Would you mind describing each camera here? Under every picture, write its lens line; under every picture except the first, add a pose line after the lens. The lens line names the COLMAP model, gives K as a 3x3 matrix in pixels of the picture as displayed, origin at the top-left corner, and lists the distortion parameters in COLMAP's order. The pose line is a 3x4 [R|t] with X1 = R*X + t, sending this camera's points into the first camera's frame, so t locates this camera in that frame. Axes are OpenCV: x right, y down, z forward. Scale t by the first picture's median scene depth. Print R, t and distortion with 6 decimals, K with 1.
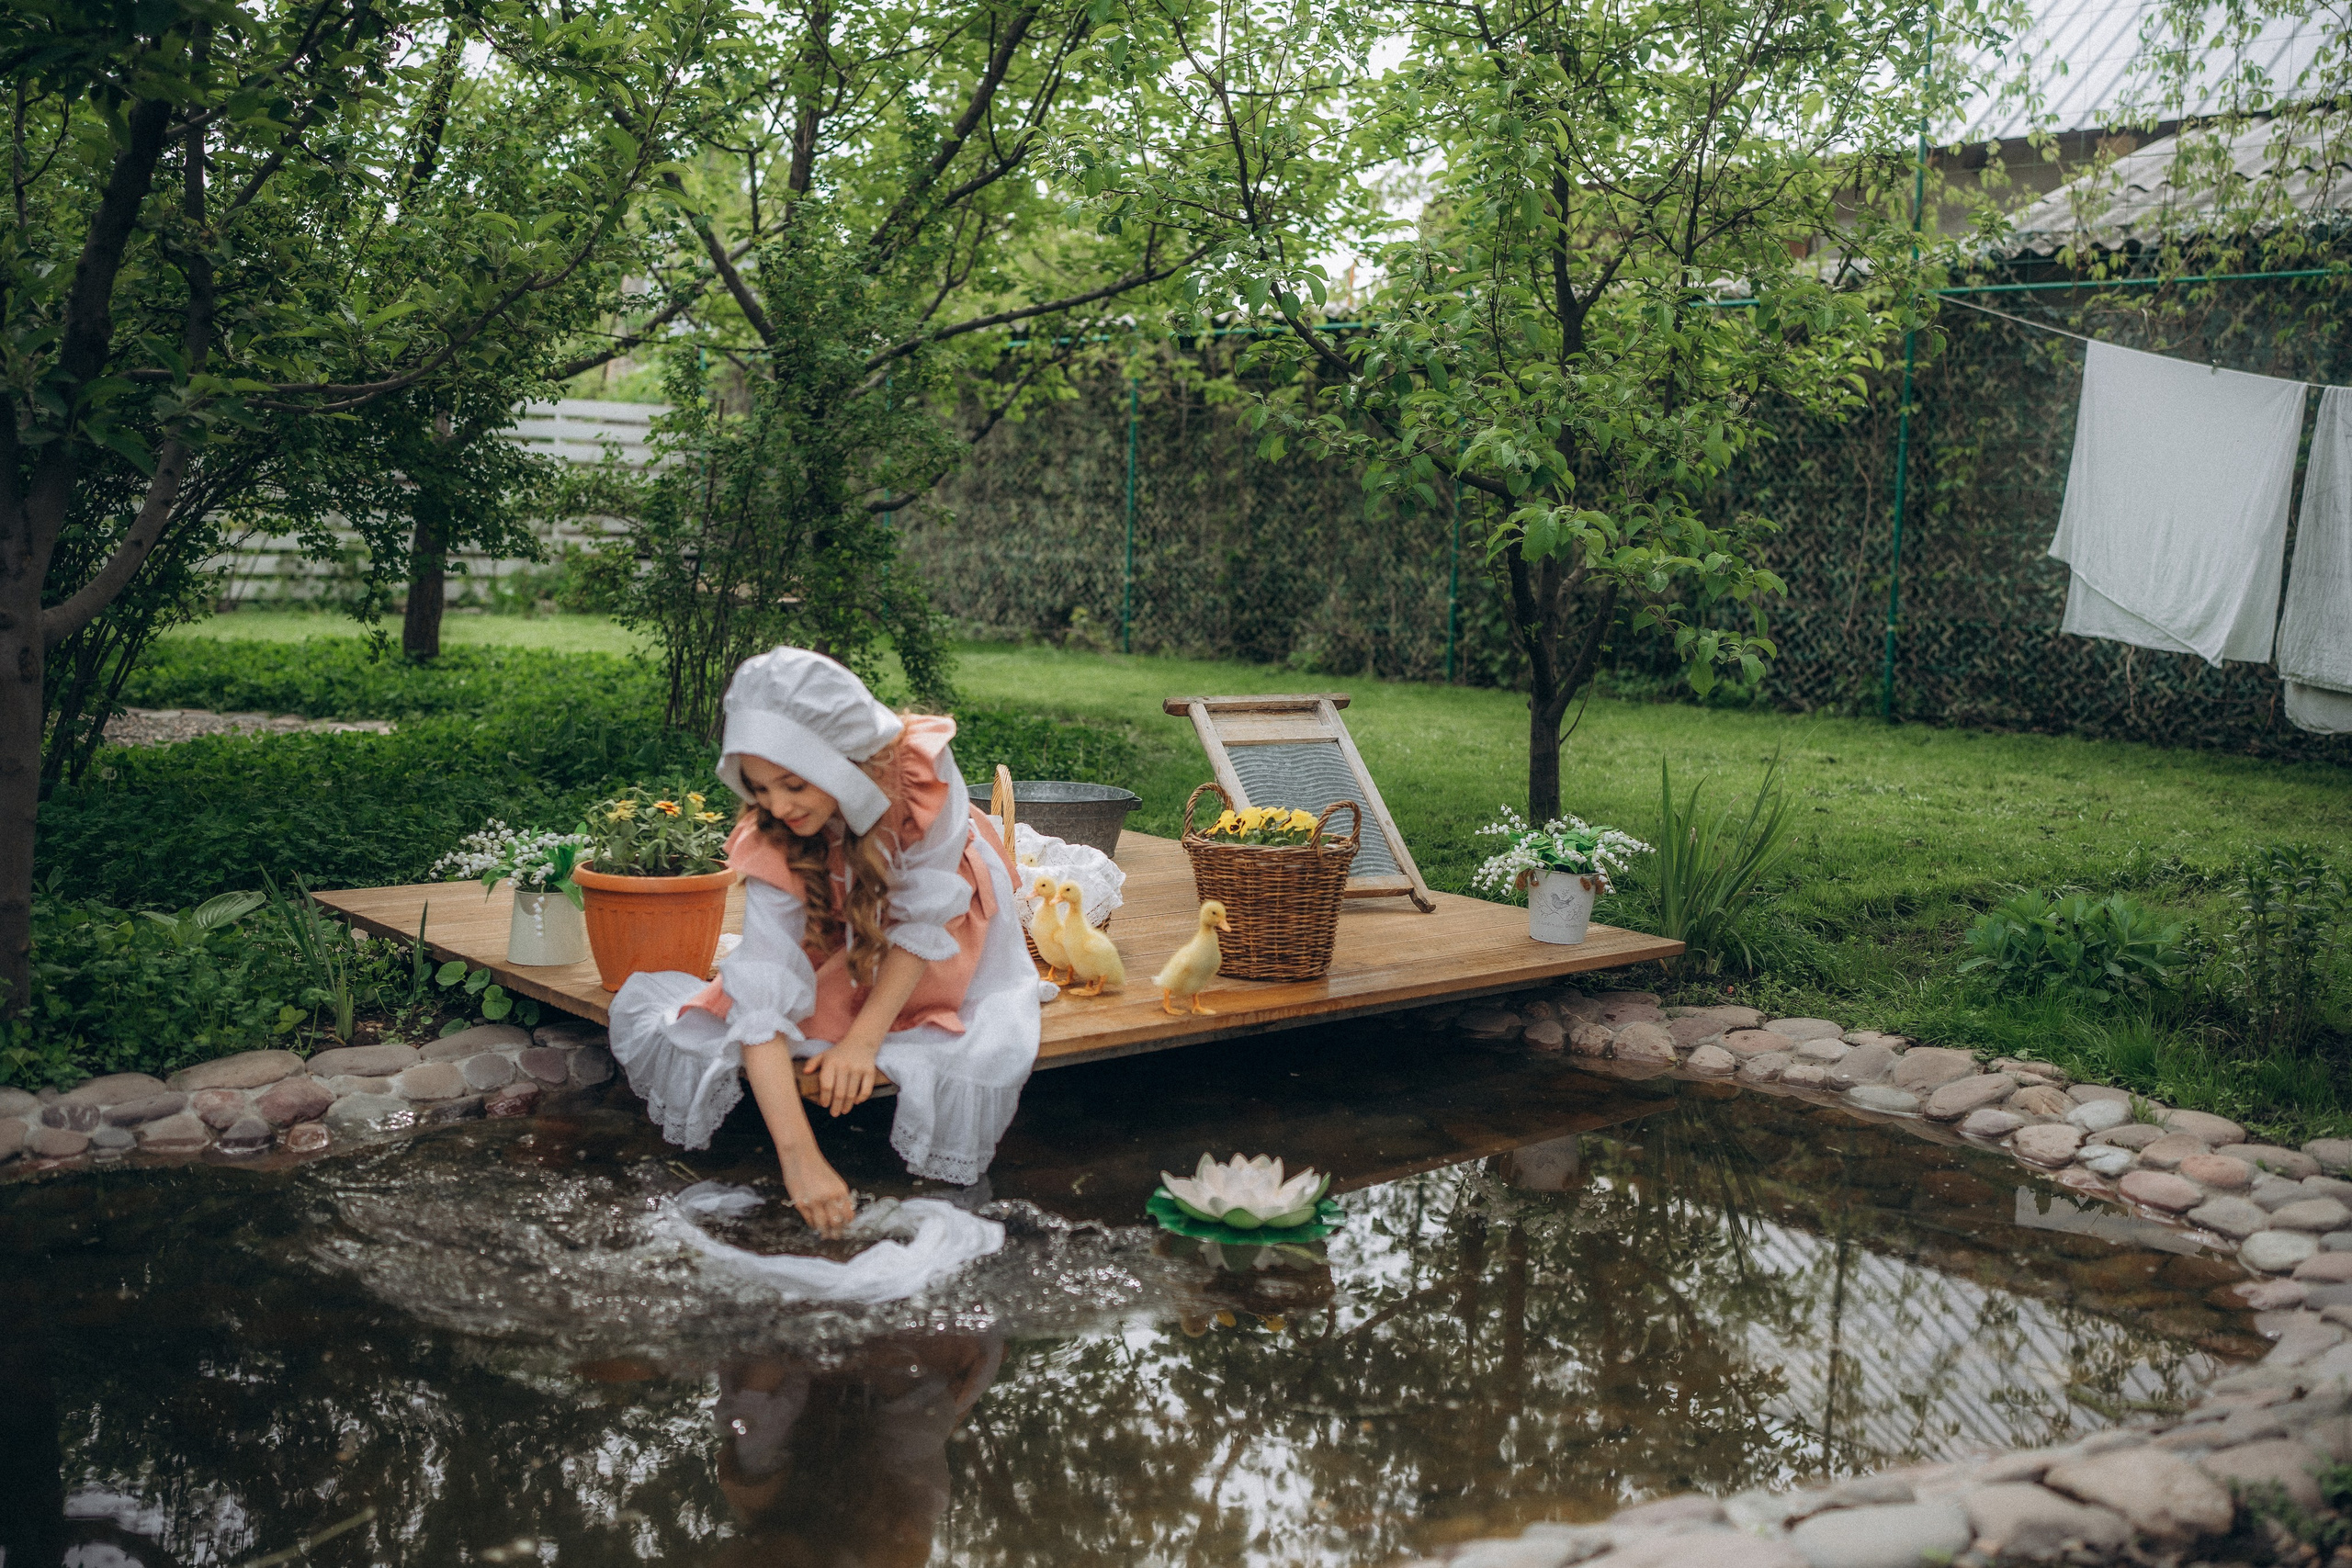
lens RADIAL K [[2219.1, 0, 1176.0], [0, 2219.1, 784.0], [0, 0, 1]] dist [-0.002274, 0.011755]
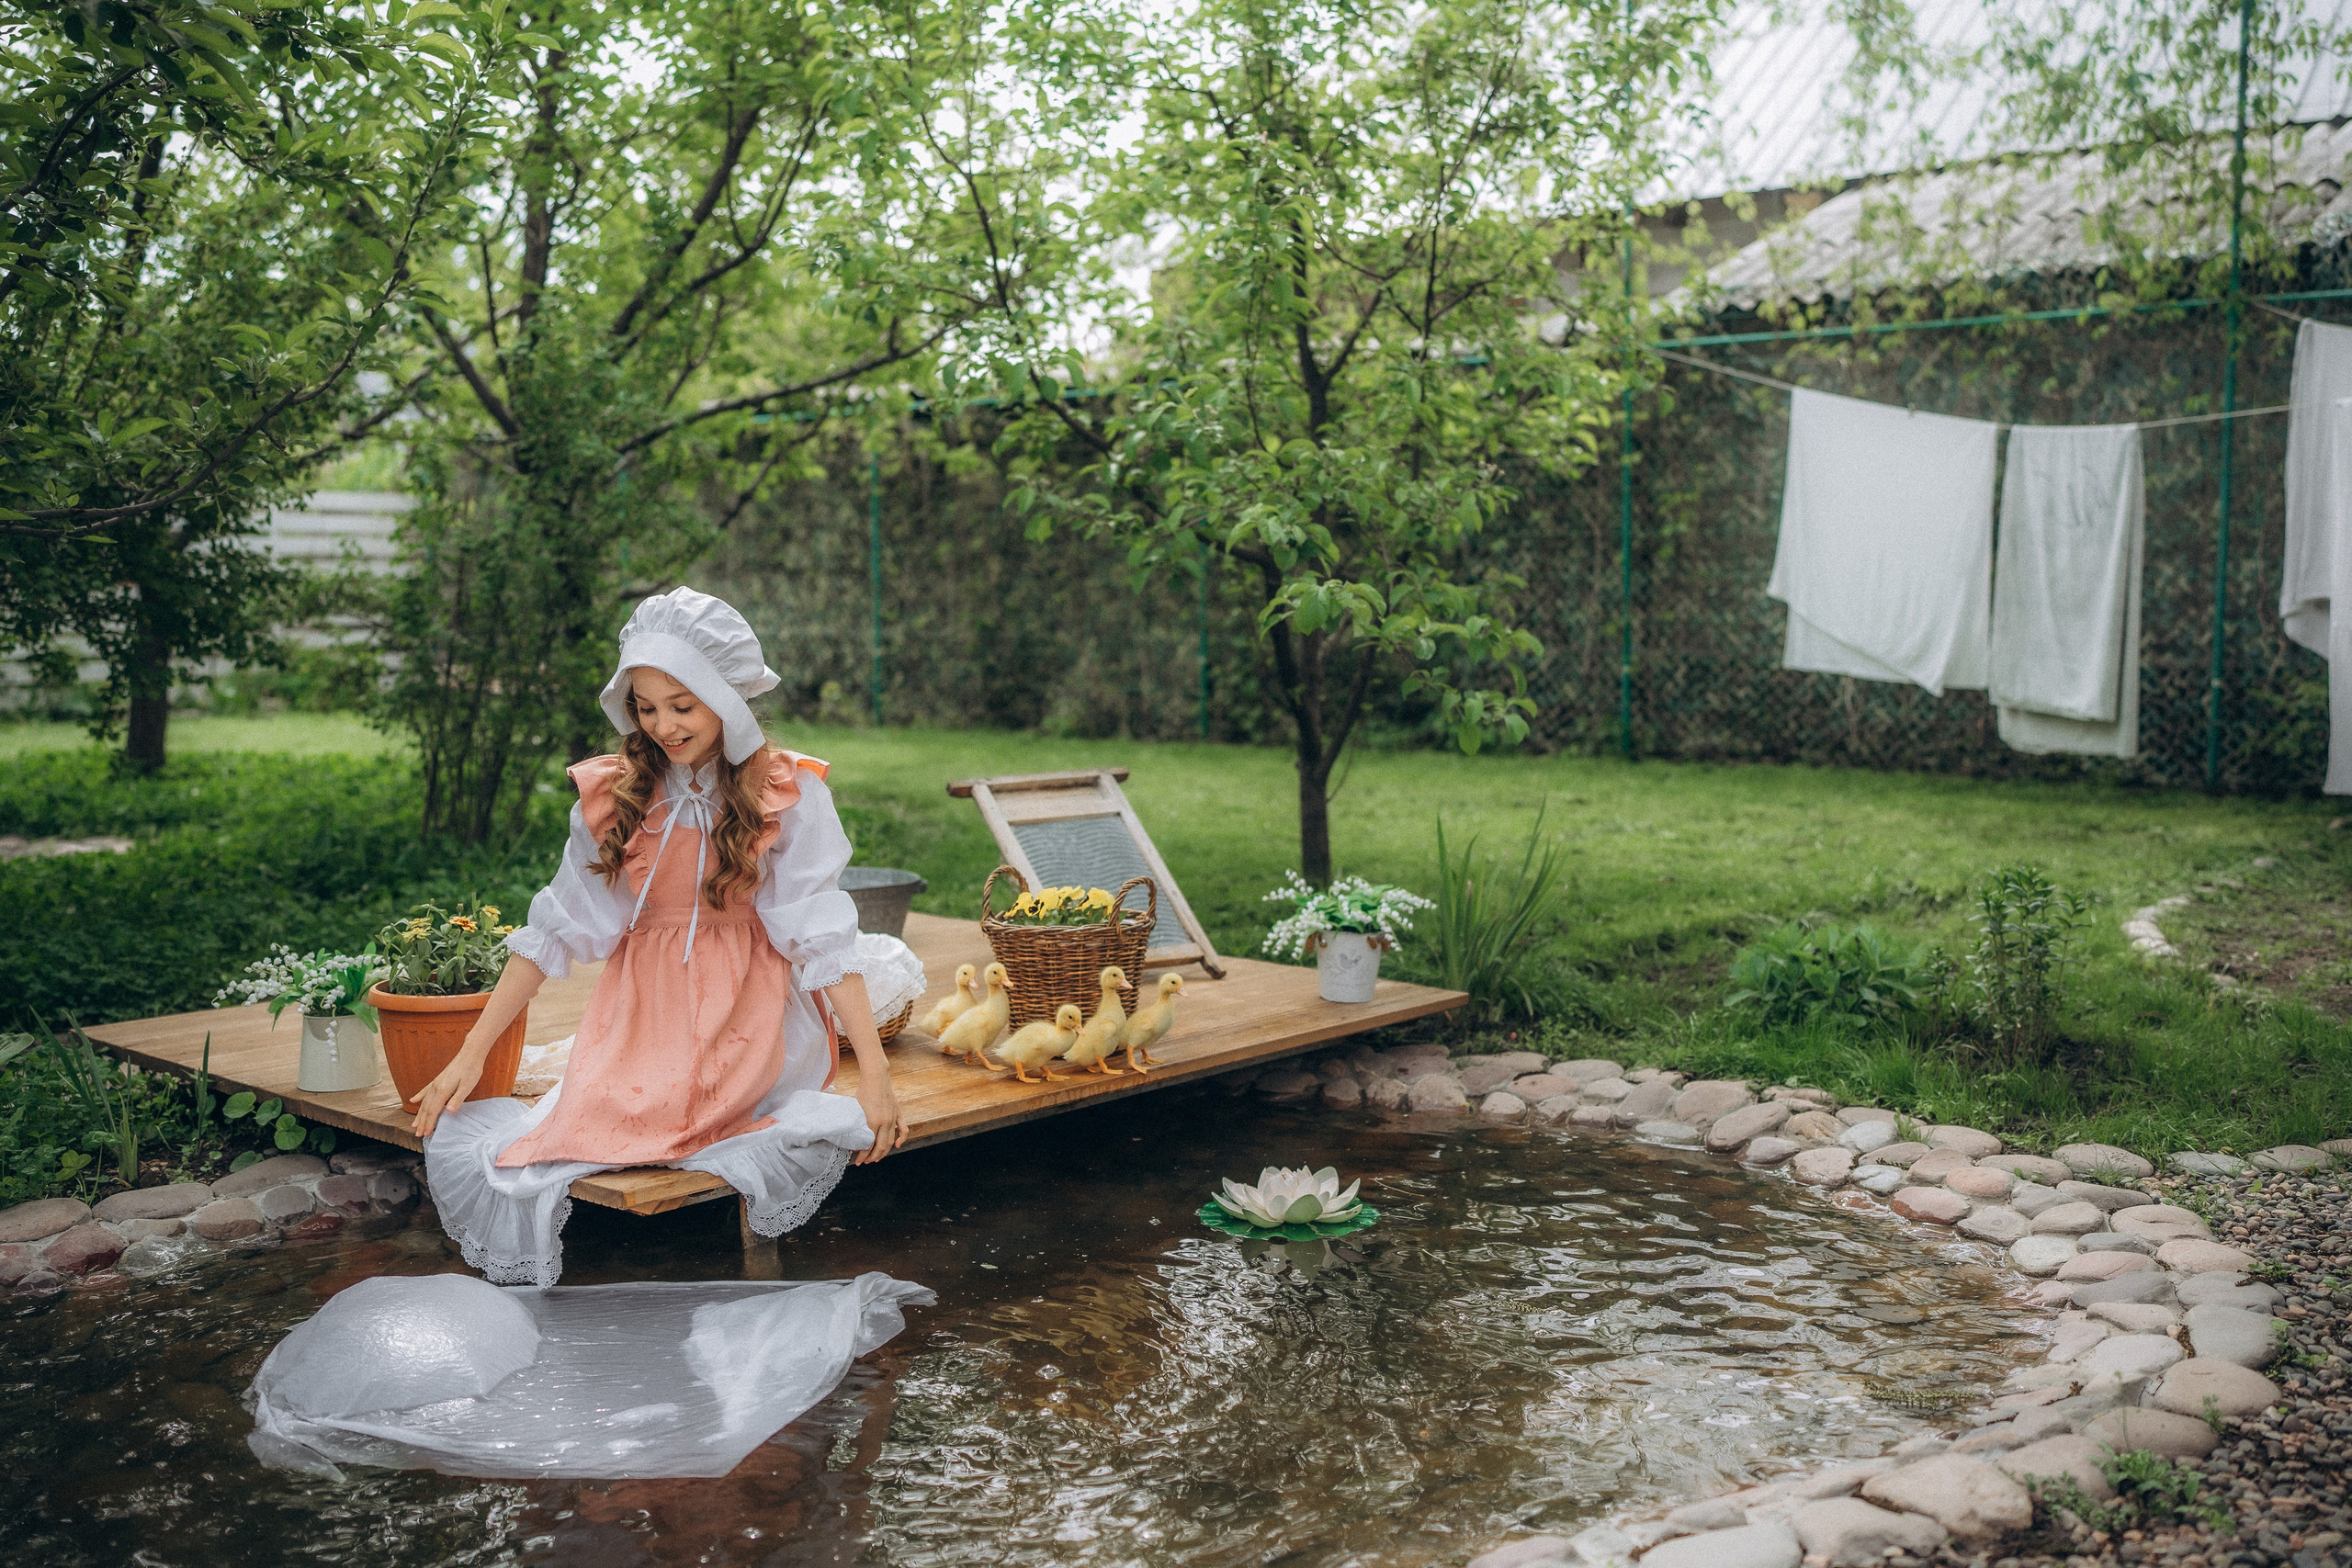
lens RADIAL K [[2219.1, 0, 1176.0], [0, 2219.1, 784.0], [0, 0, 1]] dist [-0.002274, 0.011755]
pose [[0.992301, -0.050347, 0.113156, -0.014783], [0.053382, 0.998287, -0.023948, -0.006914], [-0.111757, 0.029804, 0.993289, -0.012292]]
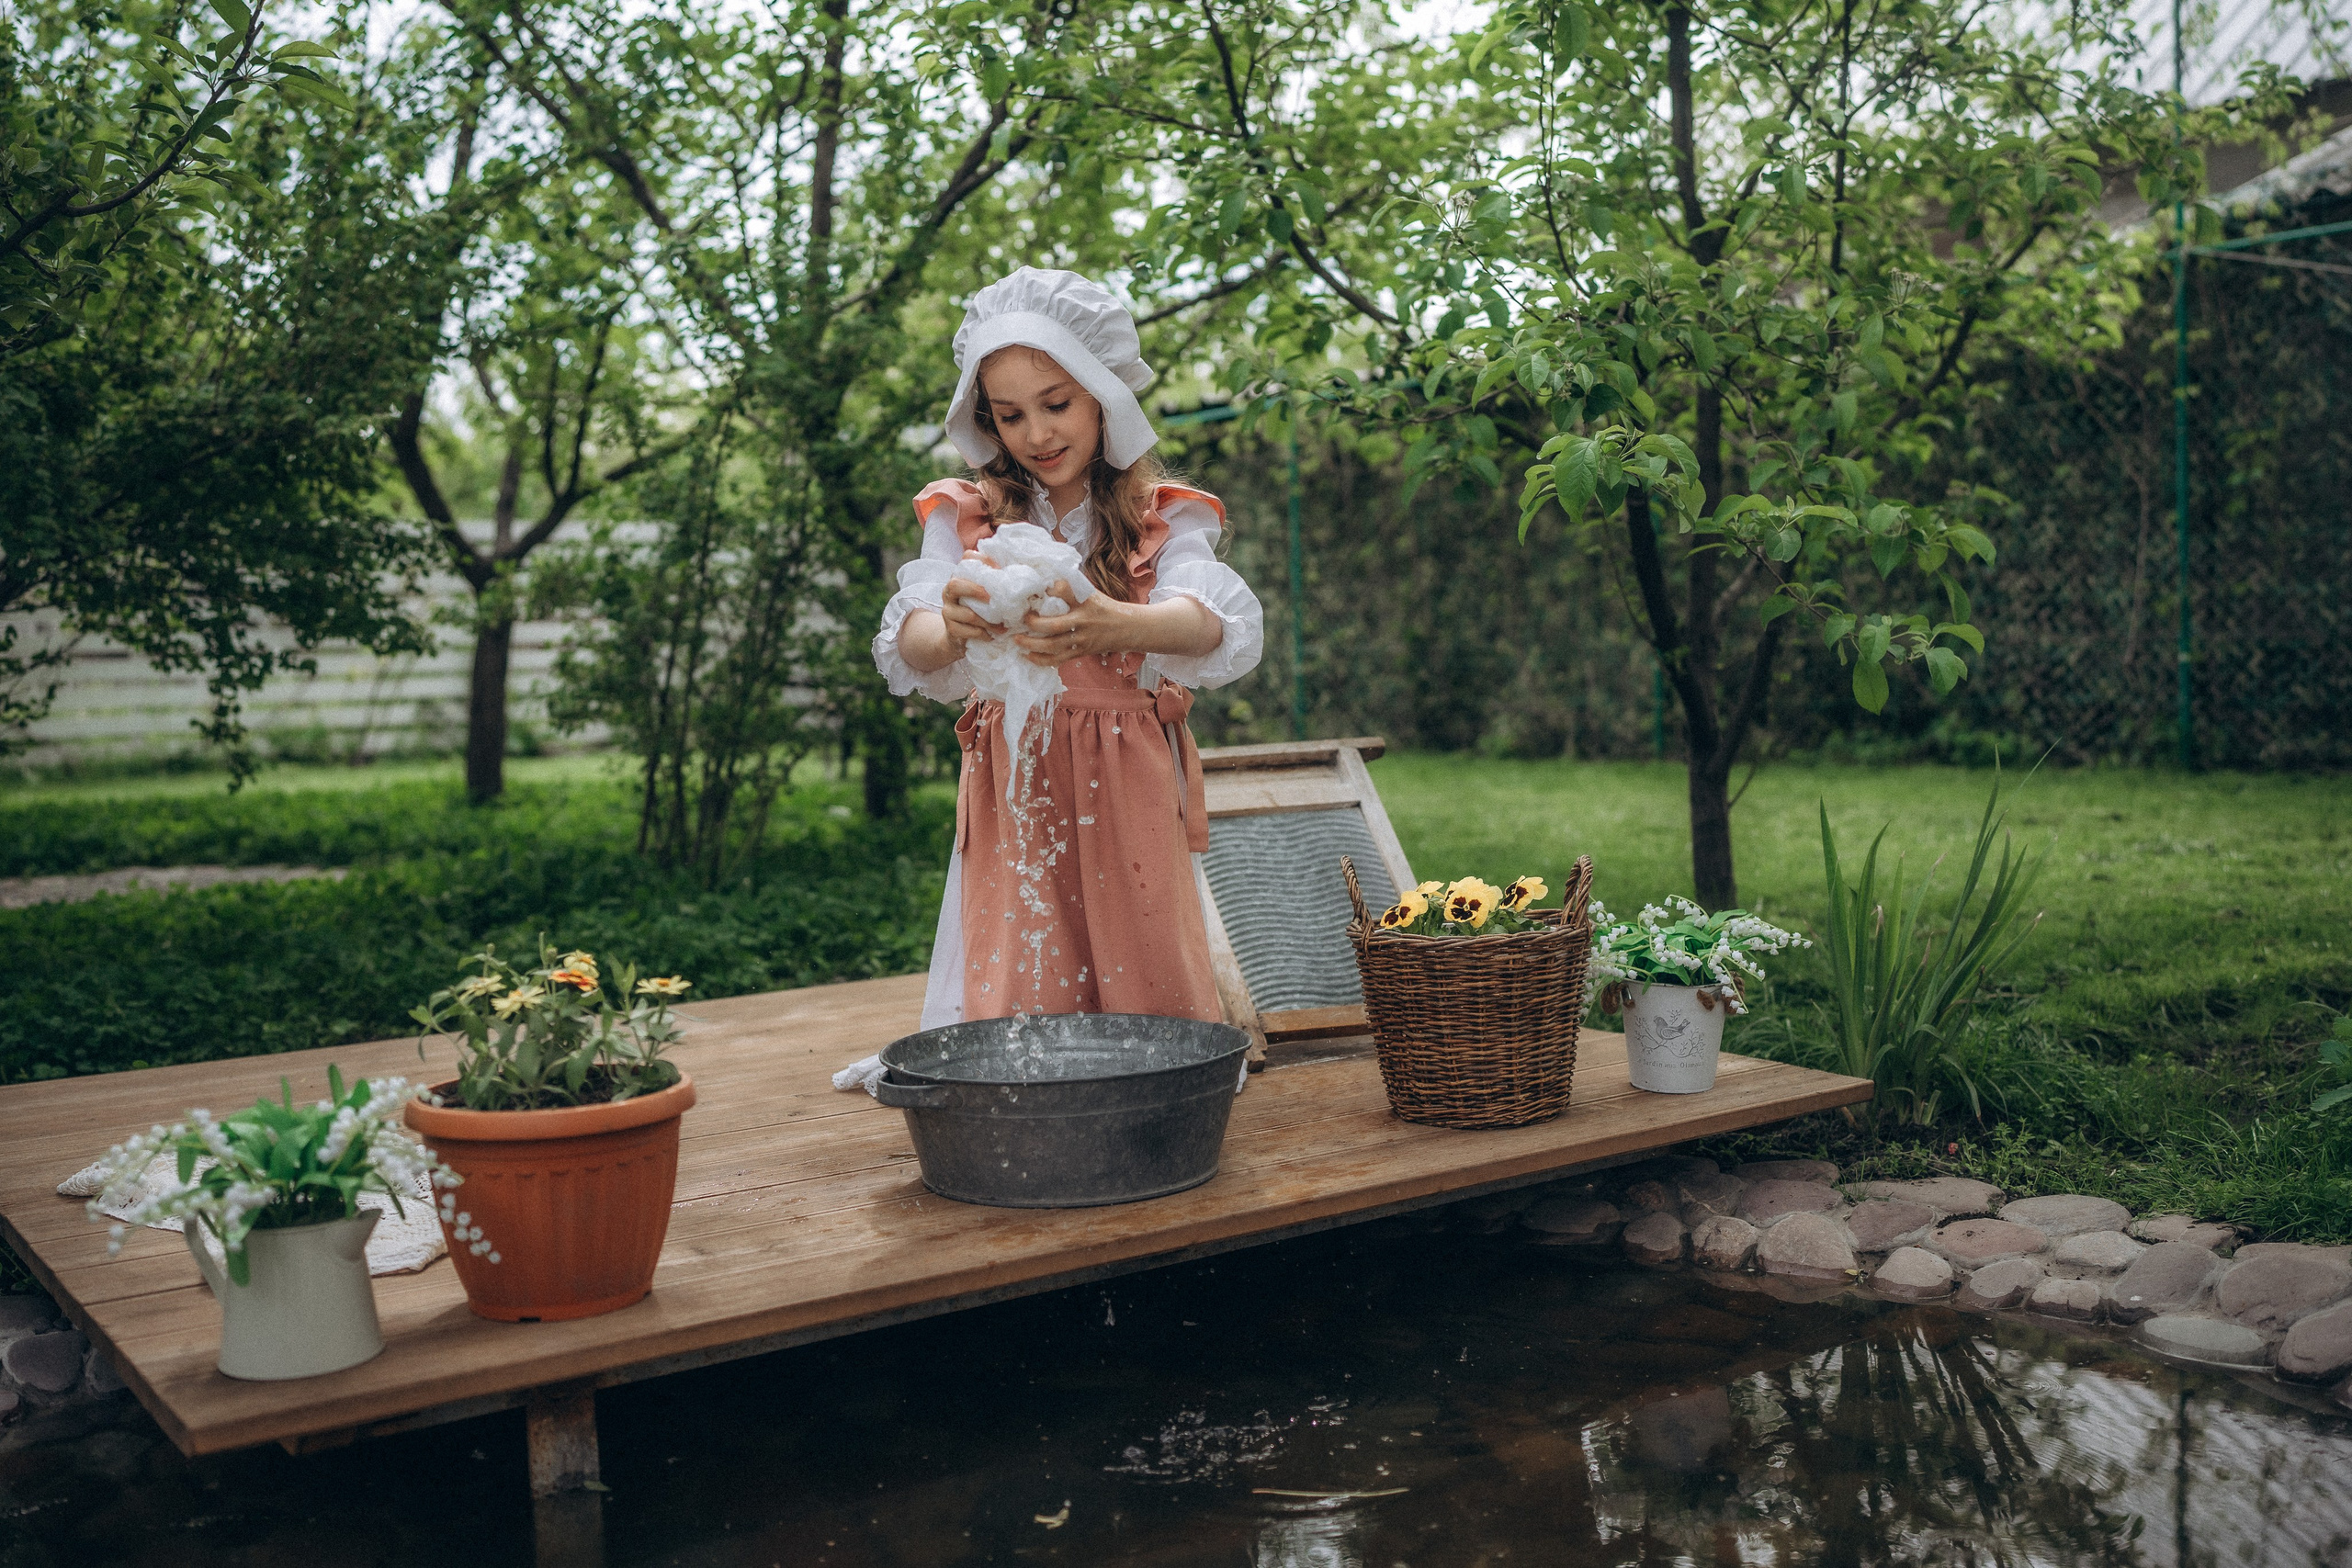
lens RADIAL K [[2299.2, 0, 1143.3], [0, 2299.2, 775.7], [0, 0, 1]] dist [-0.004225, 0.014869]
pose [[0.991201, -0.059344, -0.118316, 0.082514], [0.052696, 0.996892, -0.058554, 0.007800], [0.121423, 0.051804, 0.991248, 0.239585]]
